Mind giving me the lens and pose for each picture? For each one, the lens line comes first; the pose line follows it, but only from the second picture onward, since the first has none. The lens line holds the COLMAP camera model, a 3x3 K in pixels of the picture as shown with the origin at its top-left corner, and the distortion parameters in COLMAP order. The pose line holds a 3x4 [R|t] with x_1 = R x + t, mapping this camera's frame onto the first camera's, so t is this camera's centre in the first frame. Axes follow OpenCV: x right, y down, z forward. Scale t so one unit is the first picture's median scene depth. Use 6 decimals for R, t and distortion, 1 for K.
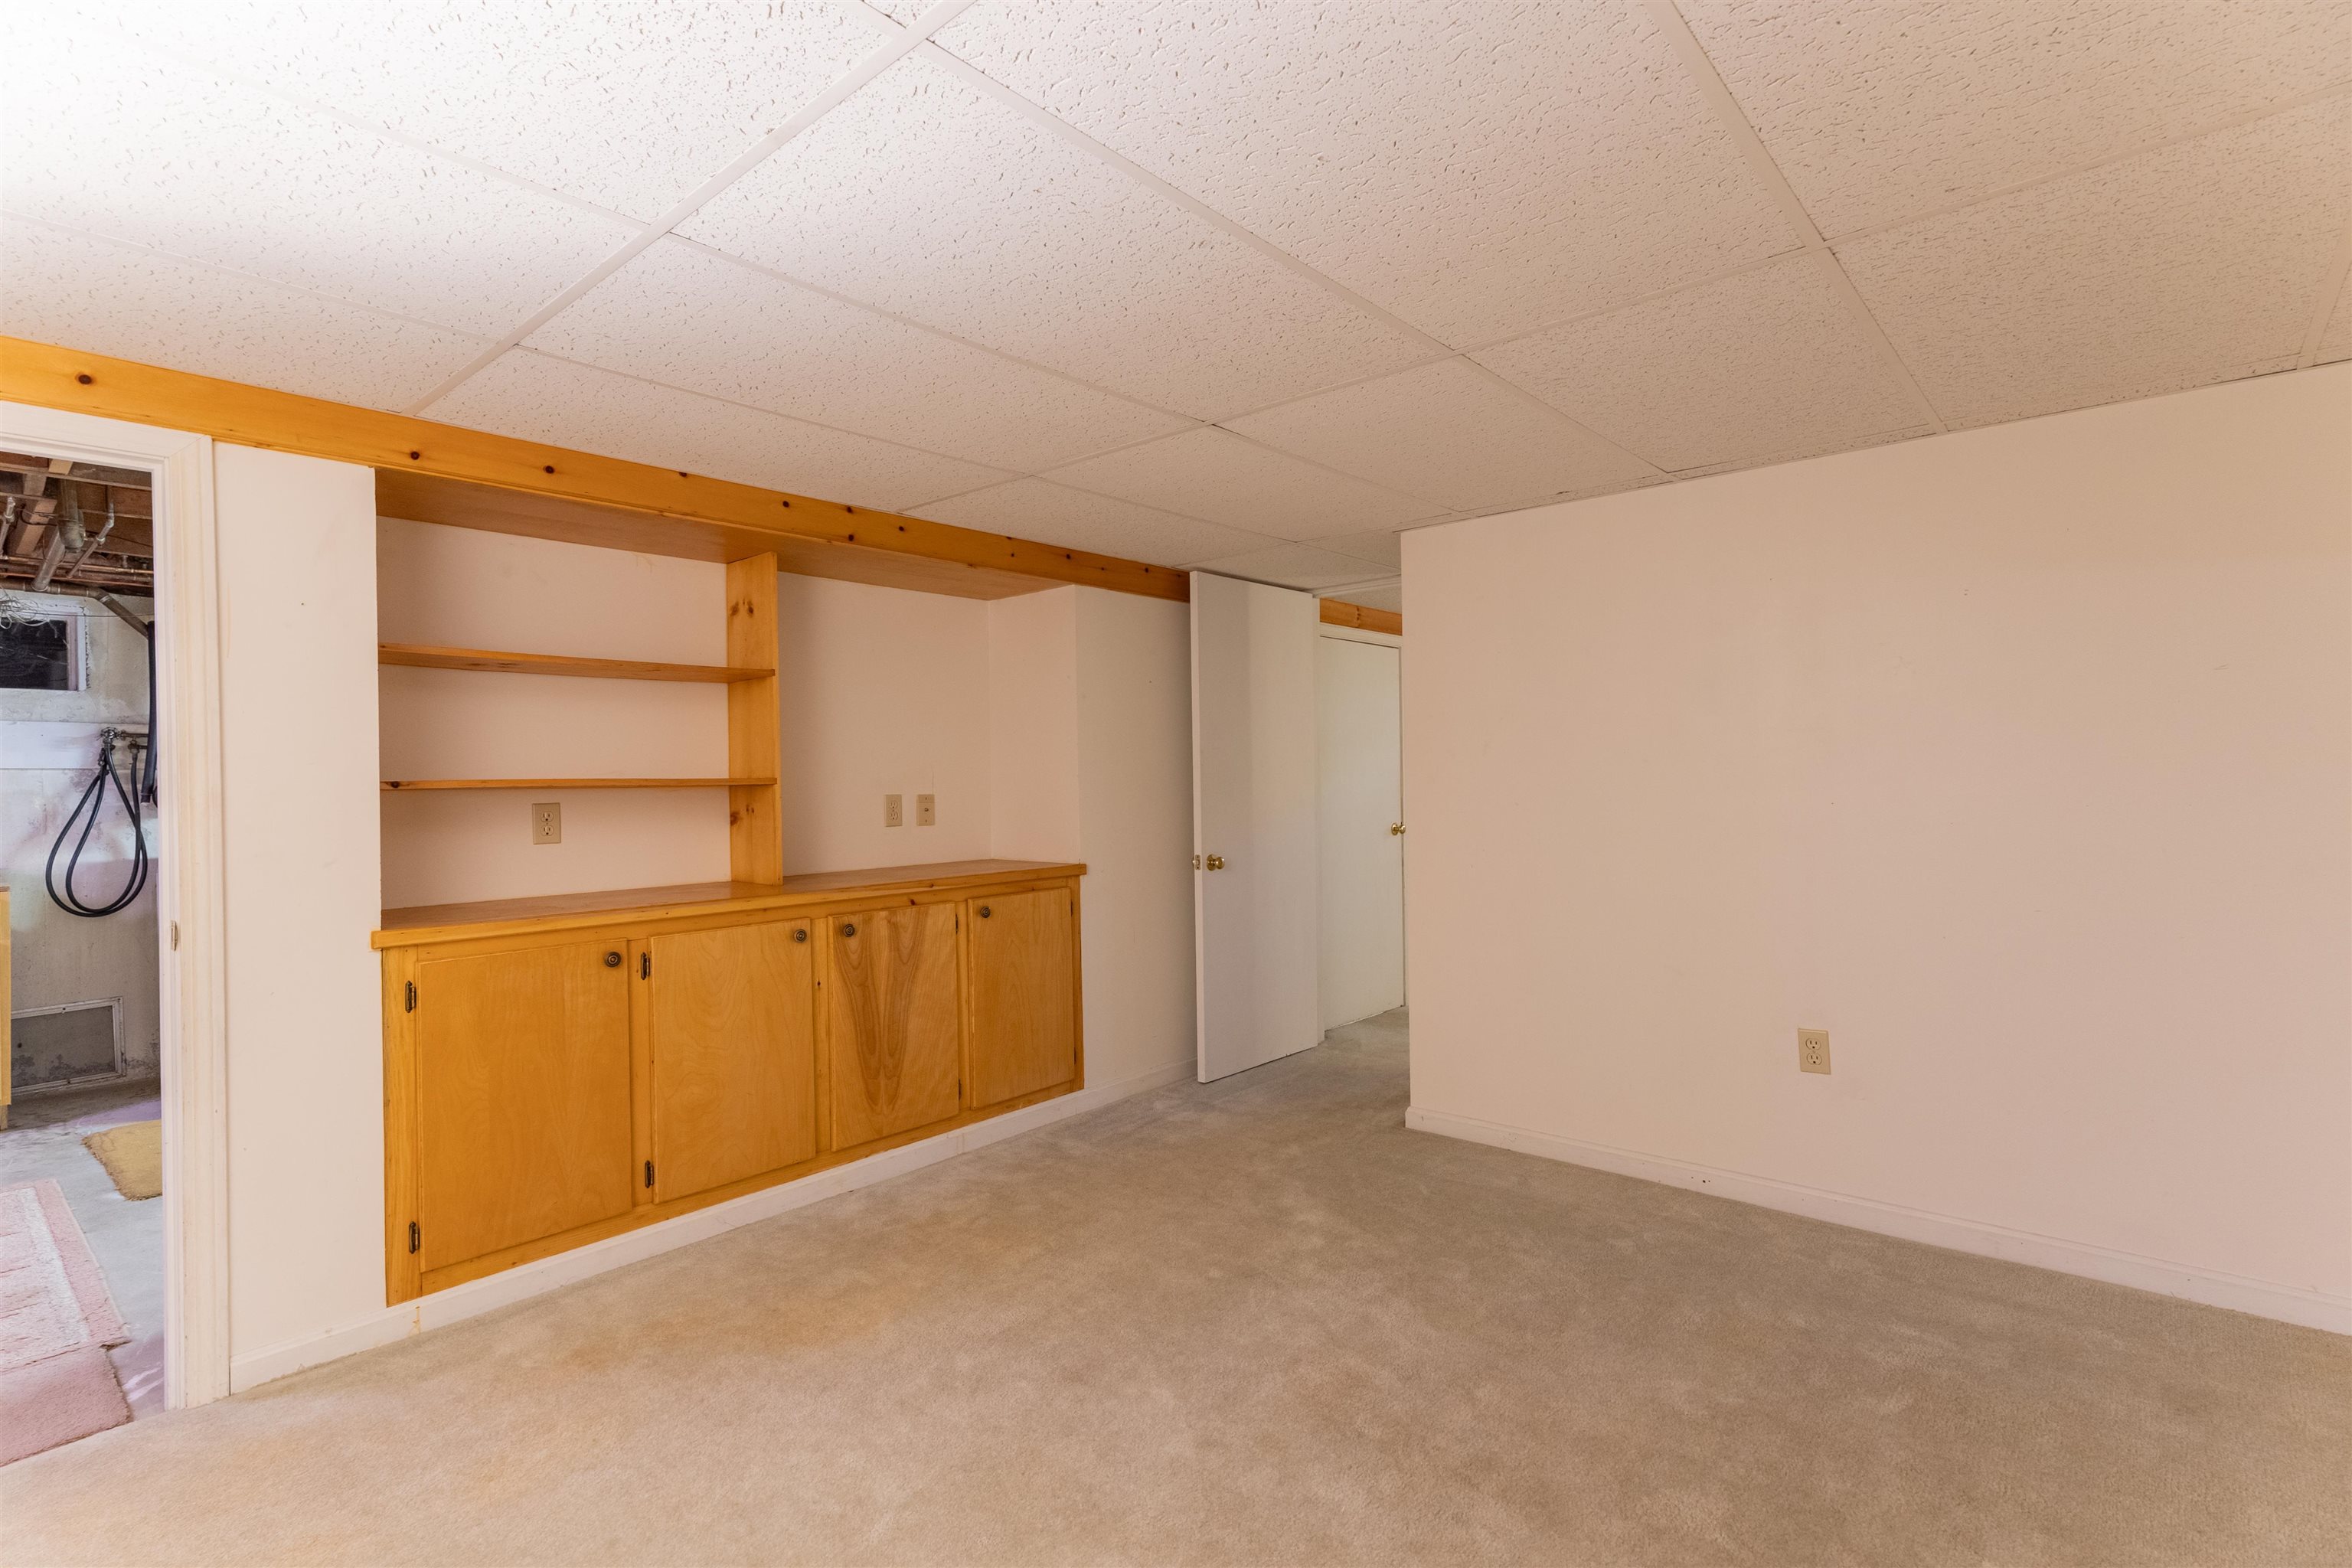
lens RADIAL K [[1093.4, 0, 1173.2], [0, 1093.4, 785.3], [0, 0, 1]] dist [0.000904, -0.000082]
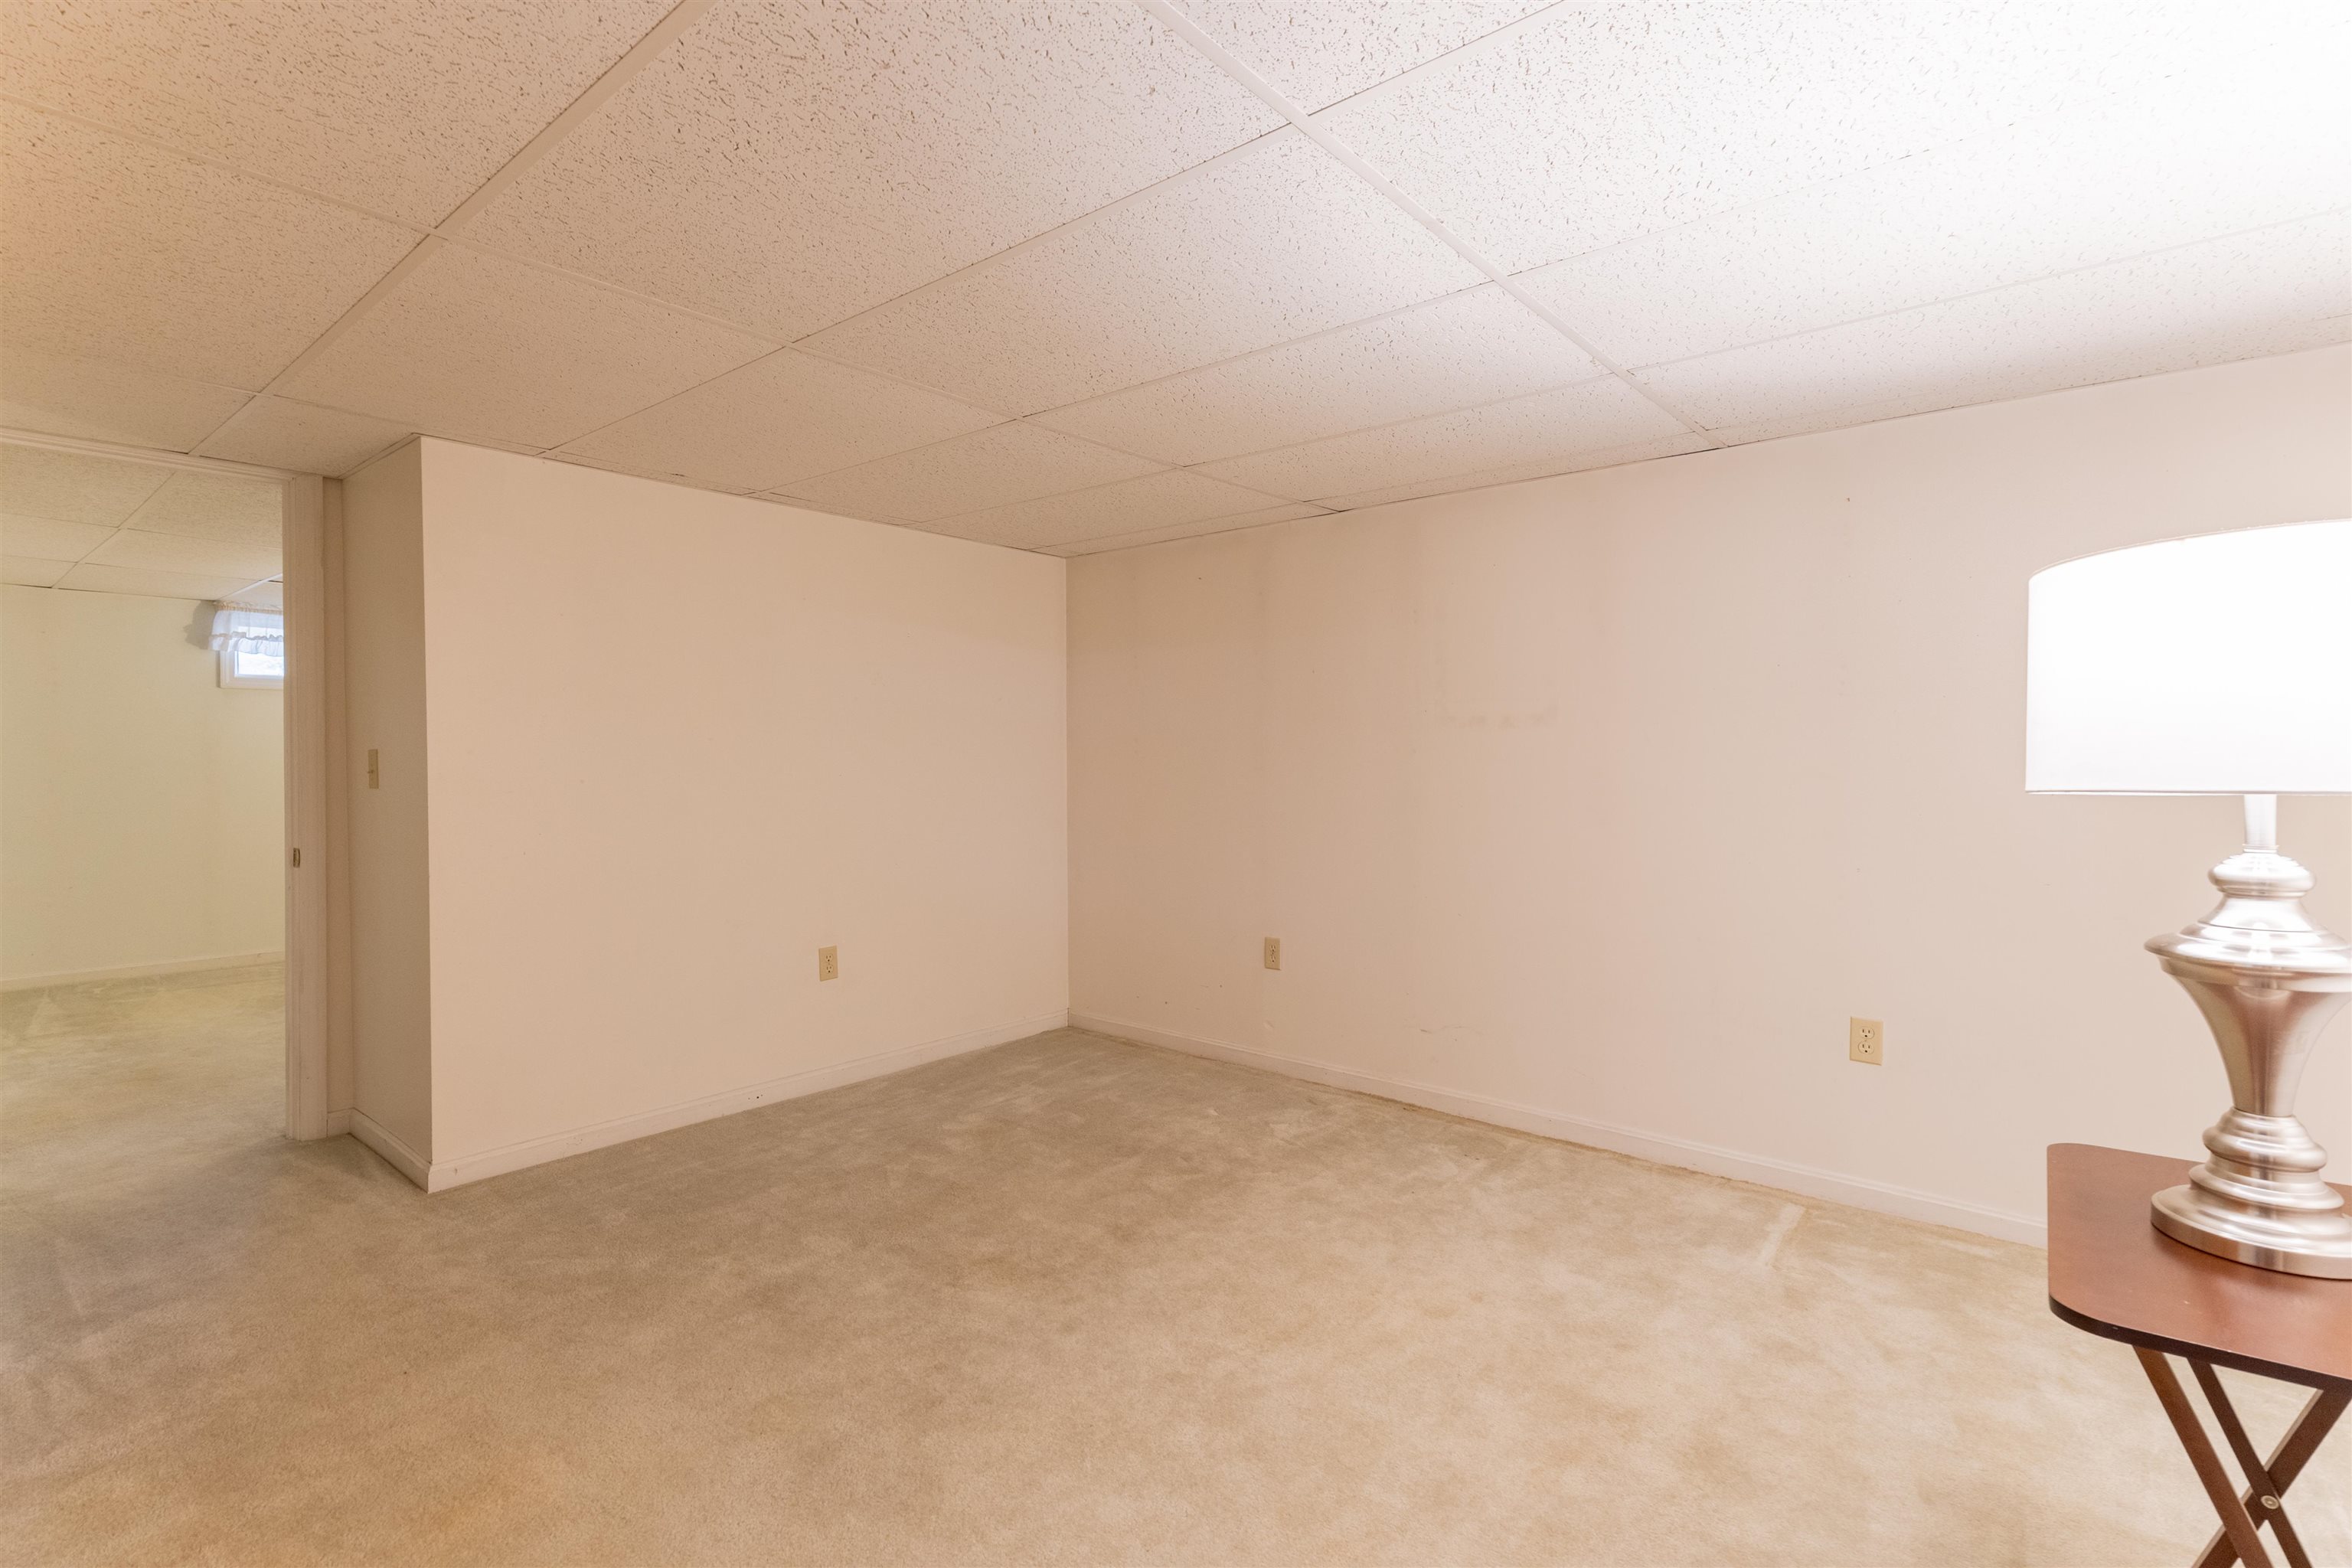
lens RADIAL K [[1093.4, 0, 1172.4], [0, 1093.4, 775.7], [0, 0, 1]] dist [0.000904, -0.000082]
pose [[-0.013725, -0.003203, 0.999901, -0.703067], [0.001739, 0.999993, 0.003227, 0.012602], [-0.999904, 0.001783, -0.013720, 0.571905]]
